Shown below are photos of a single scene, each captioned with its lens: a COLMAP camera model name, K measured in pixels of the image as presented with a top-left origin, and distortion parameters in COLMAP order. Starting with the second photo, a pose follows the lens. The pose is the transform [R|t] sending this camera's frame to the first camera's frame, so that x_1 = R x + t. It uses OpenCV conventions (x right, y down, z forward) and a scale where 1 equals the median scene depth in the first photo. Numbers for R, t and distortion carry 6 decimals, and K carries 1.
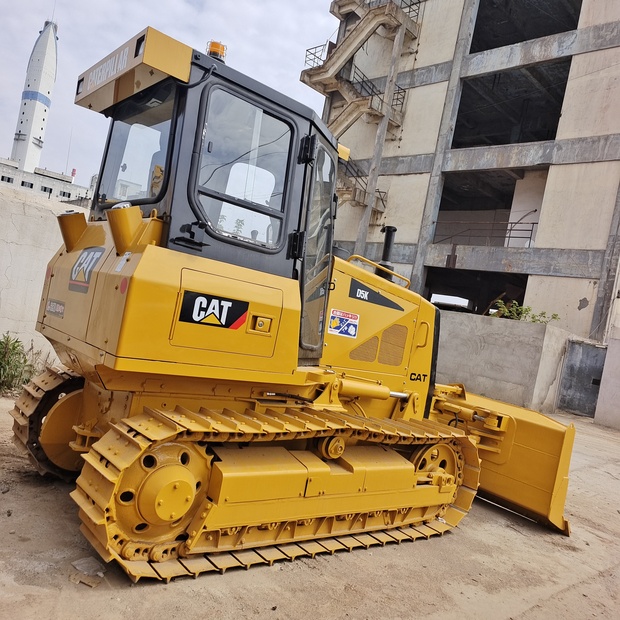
lens RADIAL K [[562.4, 0, 318.4], [0, 562.4, 310.4], [0, 0, 1]] dist [0.030924, 0.030437]
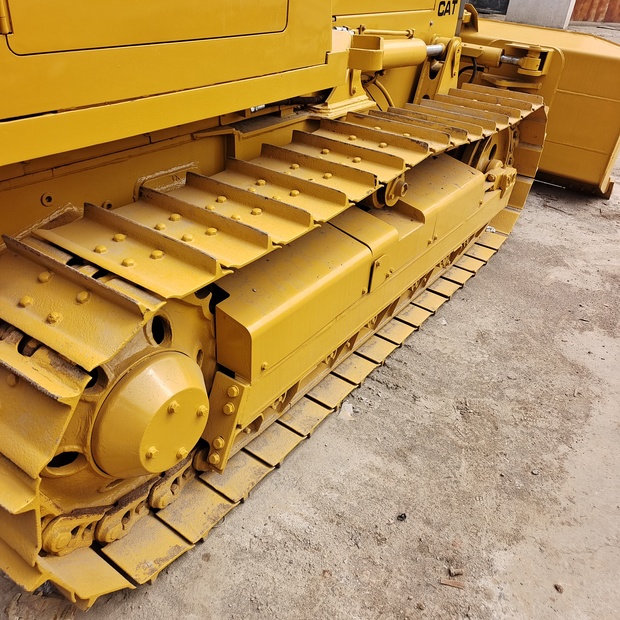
lens RADIAL K [[562.4, 0, 318.4], [0, 562.4, 310.4], [0, 0, 1]] dist [0.030924, 0.030437]
pose [[0.960111, -0.234595, 0.152155, -0.138364], [0.101271, 0.798952, 0.592806, 0.007357], [-0.260634, -0.553751, 0.790841, 0.483209]]
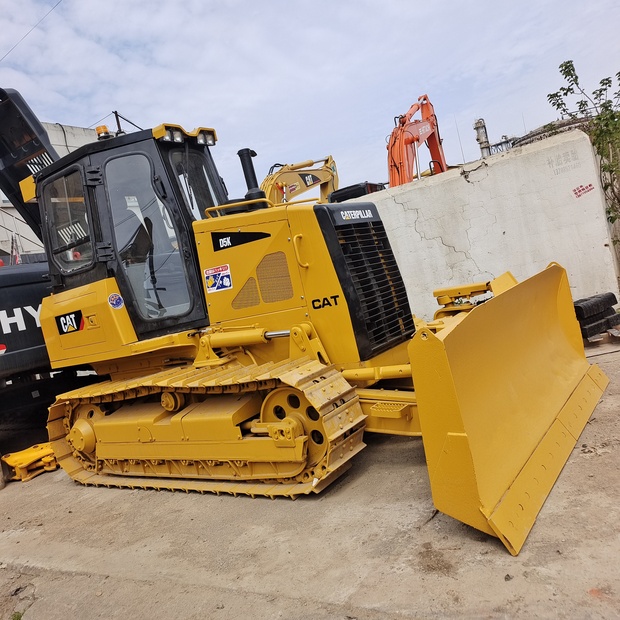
lens RADIAL K [[562.4, 0, 318.4], [0, 562.4, 310.4], [0, 0, 1]] dist [0.030924, 0.030437]
pose [[0.189947, -0.176805, -0.965743, 1.125167], [0.281422, 0.952180, -0.118971, 0.267340], [0.940596, -0.249184, 0.230620, 0.987419]]
